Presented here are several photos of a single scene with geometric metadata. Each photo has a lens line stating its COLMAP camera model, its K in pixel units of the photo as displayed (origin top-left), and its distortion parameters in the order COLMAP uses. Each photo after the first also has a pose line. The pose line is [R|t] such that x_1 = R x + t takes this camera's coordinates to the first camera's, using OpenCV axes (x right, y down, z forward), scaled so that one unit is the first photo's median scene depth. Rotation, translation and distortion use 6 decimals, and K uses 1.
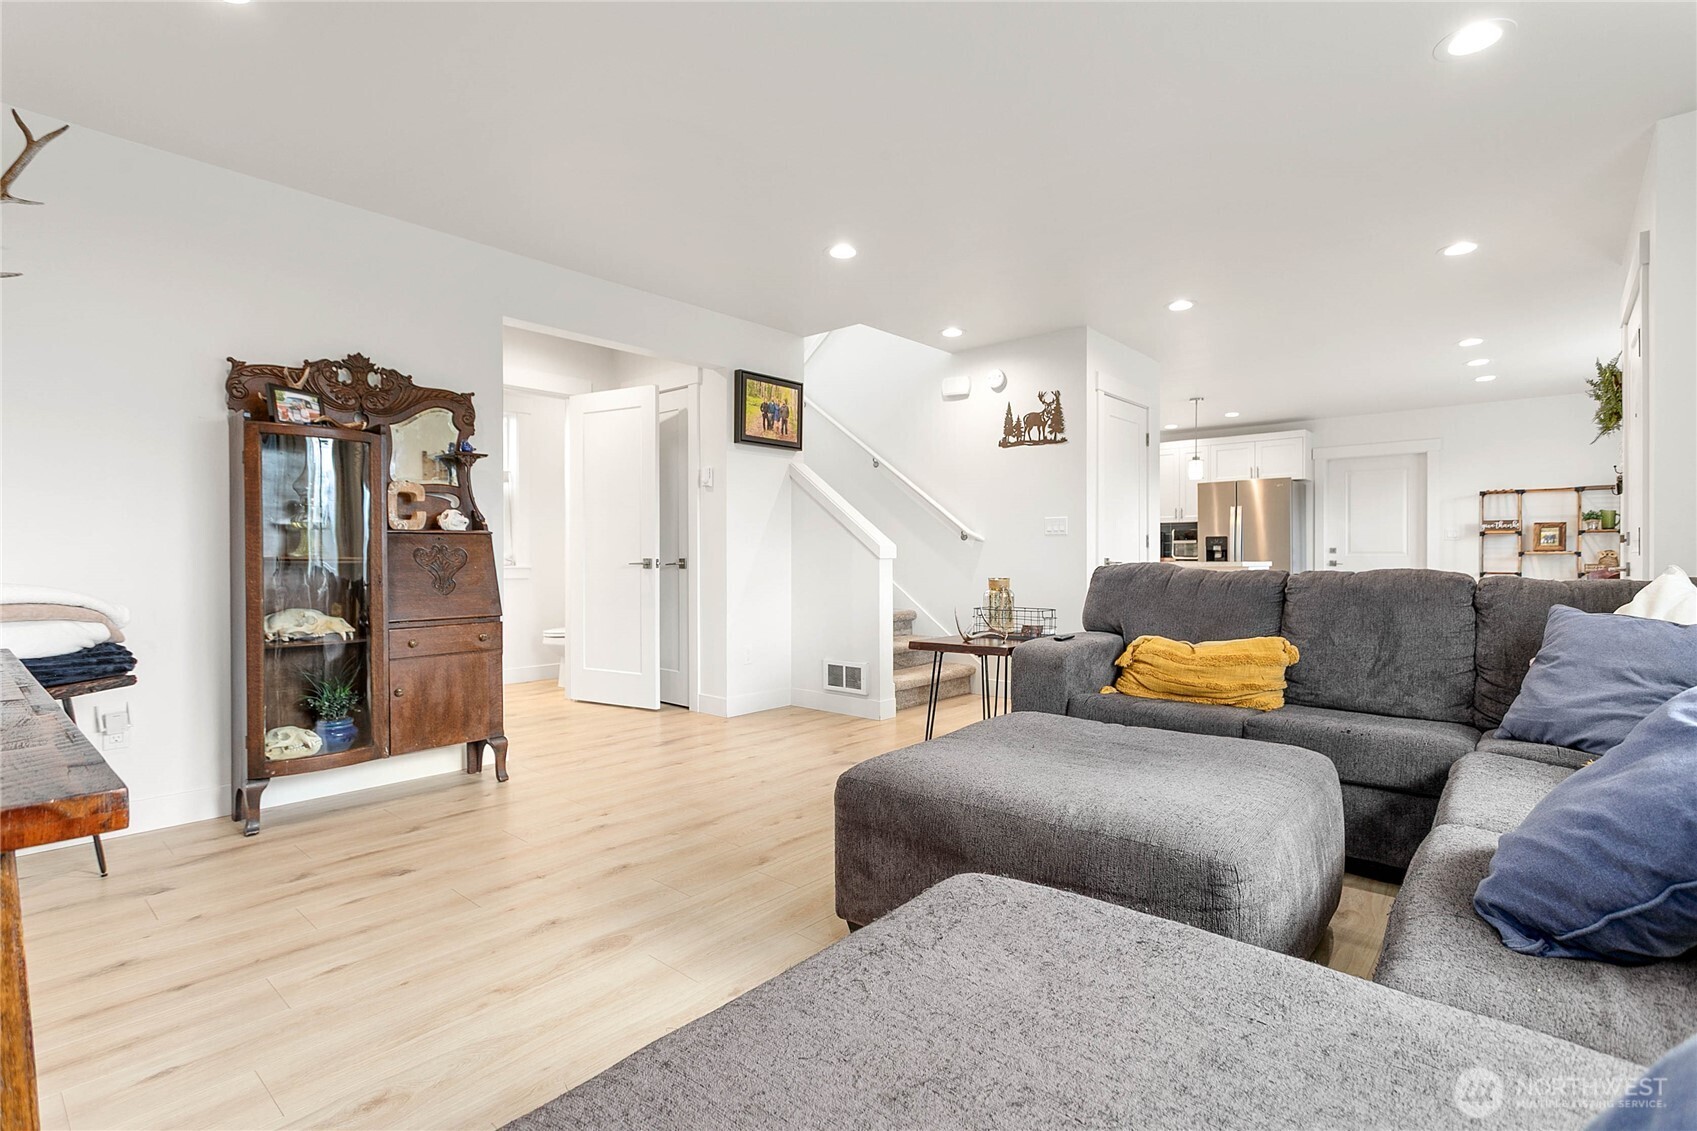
lens RADIAL K [[799.7, 0, 830.5], [0, 799.7, 562.1], [0, 0, 1]] dist [-0.000040, 0.002685]
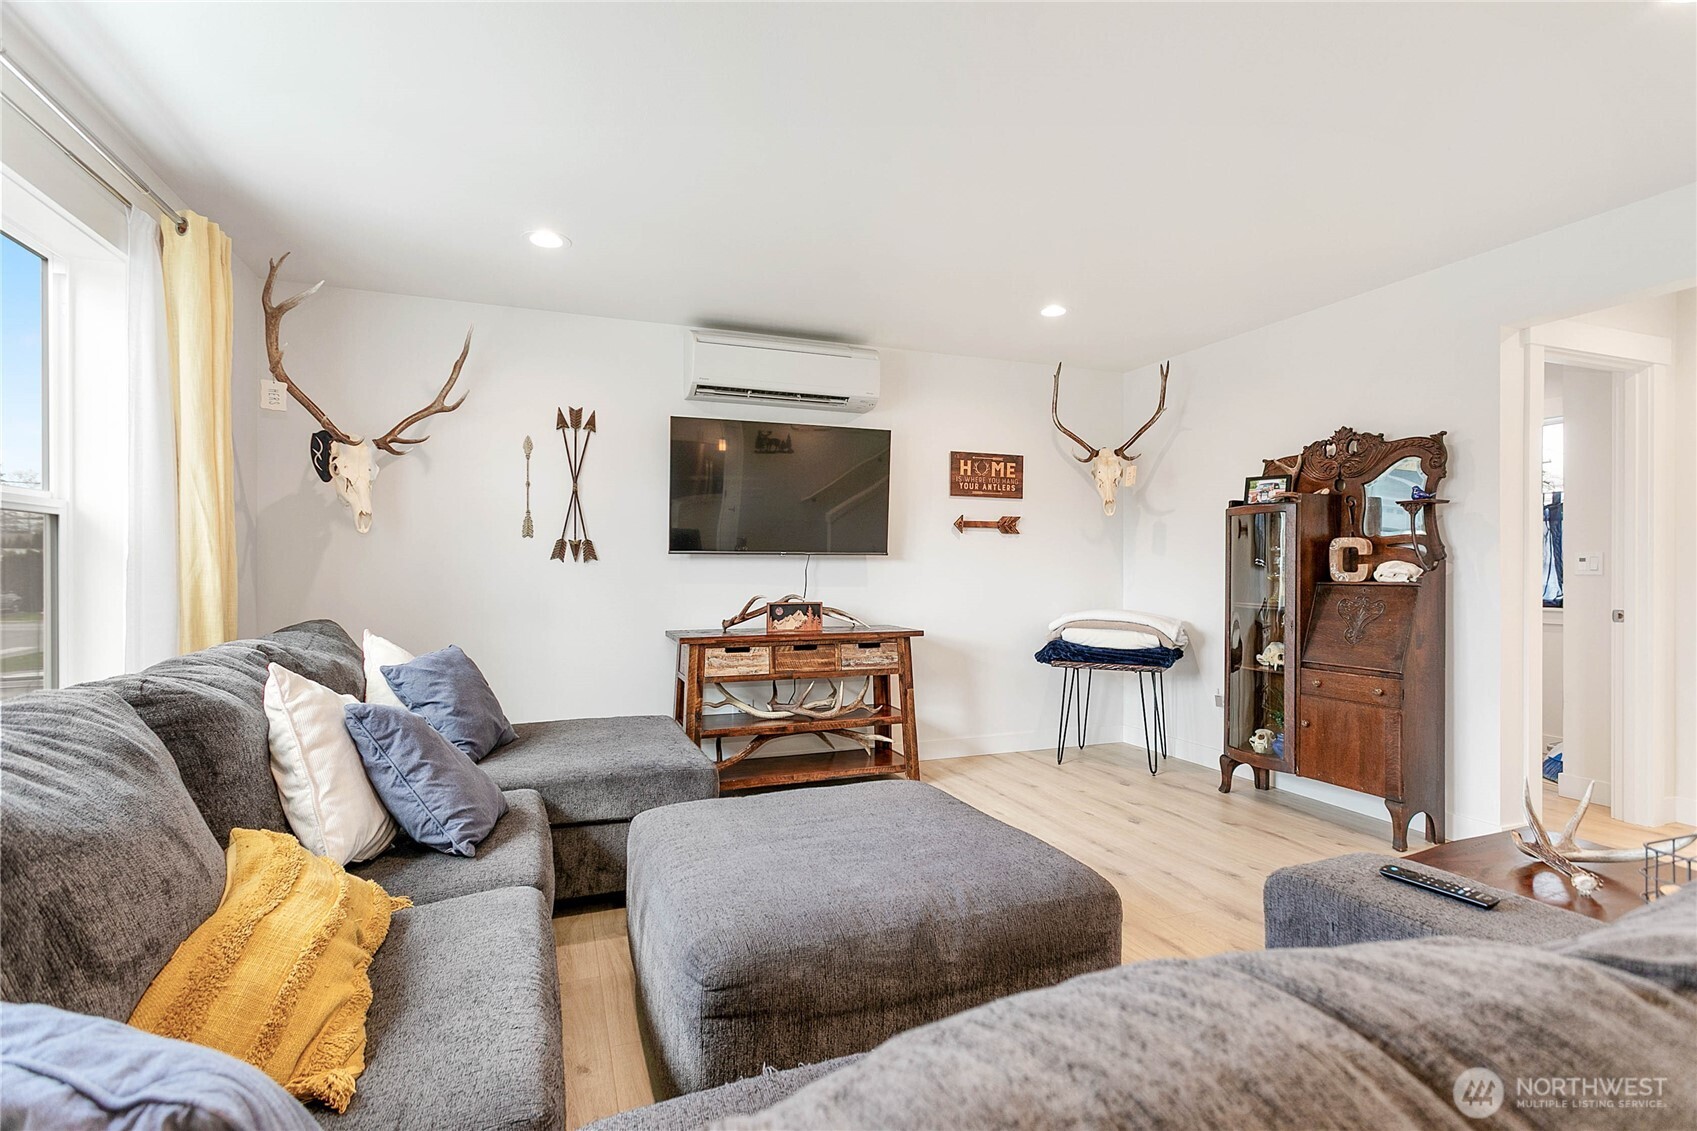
lens RADIAL K [[799.7, 0, 859.2], [0, 799.7, 556.7], [0, 0, 1]] dist [-0.000040, 0.002685]
pose [[-0.455886, -0.011527, -0.889964, 0.340893], [-0.008473, 0.999927, -0.008611, -0.027085], [0.889998, 0.003616, -0.455950, 0.414523]]
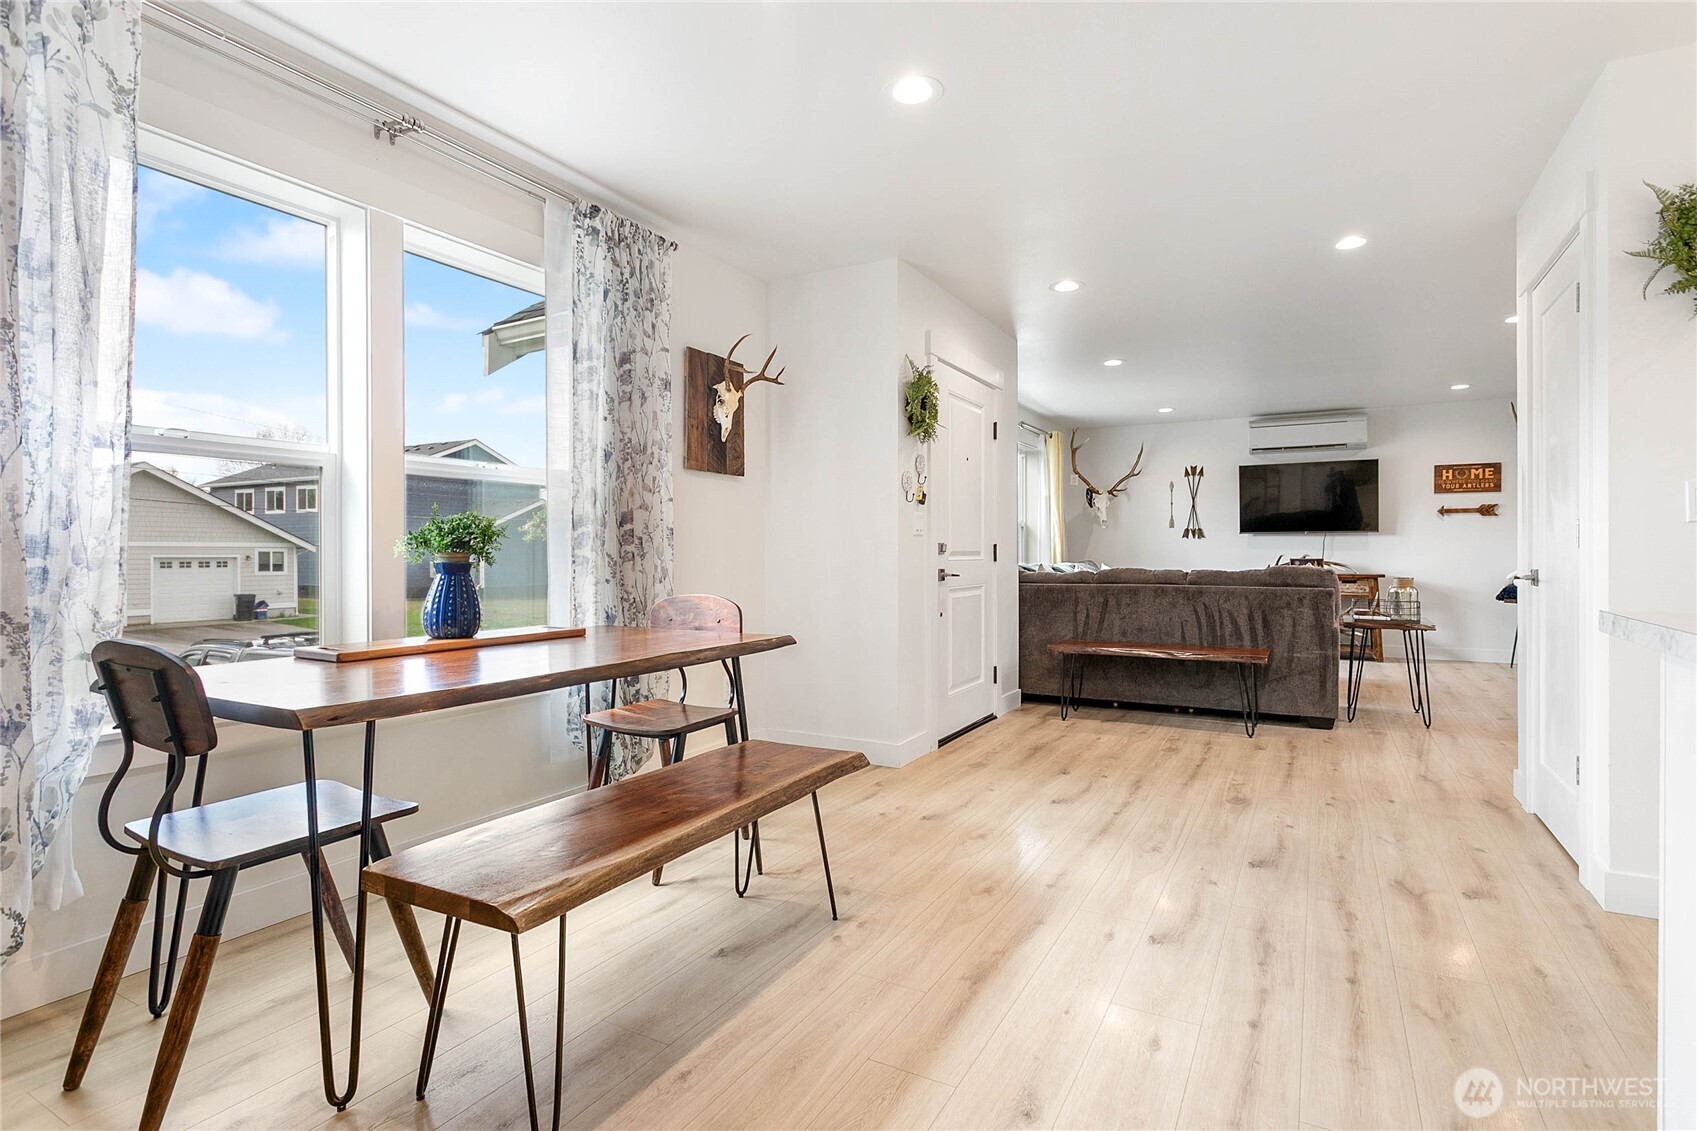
lens RADIAL K [[837.9, 0, 833.1], [0, 837.9, 557.1], [0, 0, 1]] dist [-0.008687, 0.003238]
pose [[-0.978784, 0.005064, -0.204831, 0.718416], [0.002680, 0.999925, 0.011912, -0.015576], [0.204876, 0.011110, -0.978725, 1.100926]]
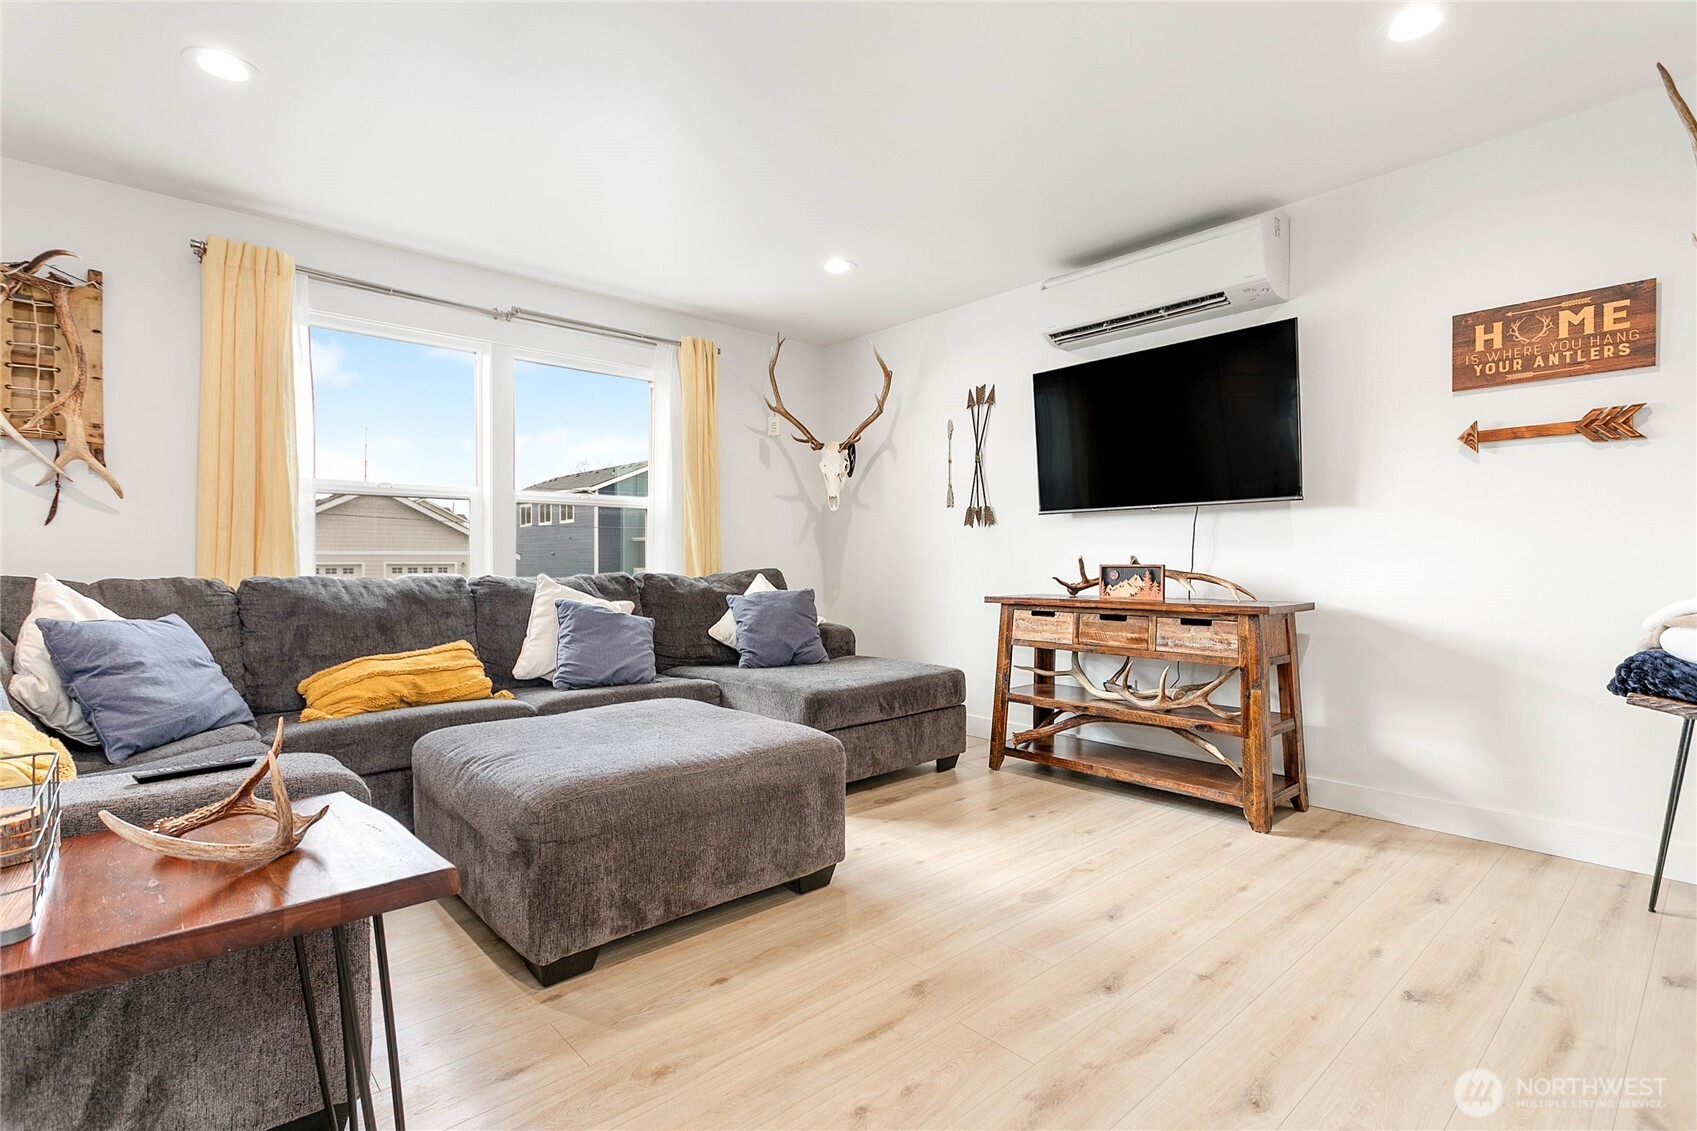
lens RADIAL K [[799.7, 0, 835.1], [0, 799.7, 555.0], [0, 0, 1]] dist [-0.000040, 0.002685]
pose [[-0.993648, 0.006840, 0.112324, -0.032627], [0.007069, 0.999974, 0.001646, -0.006364], [-0.112310, 0.002429, -0.993670, 0.606932]]
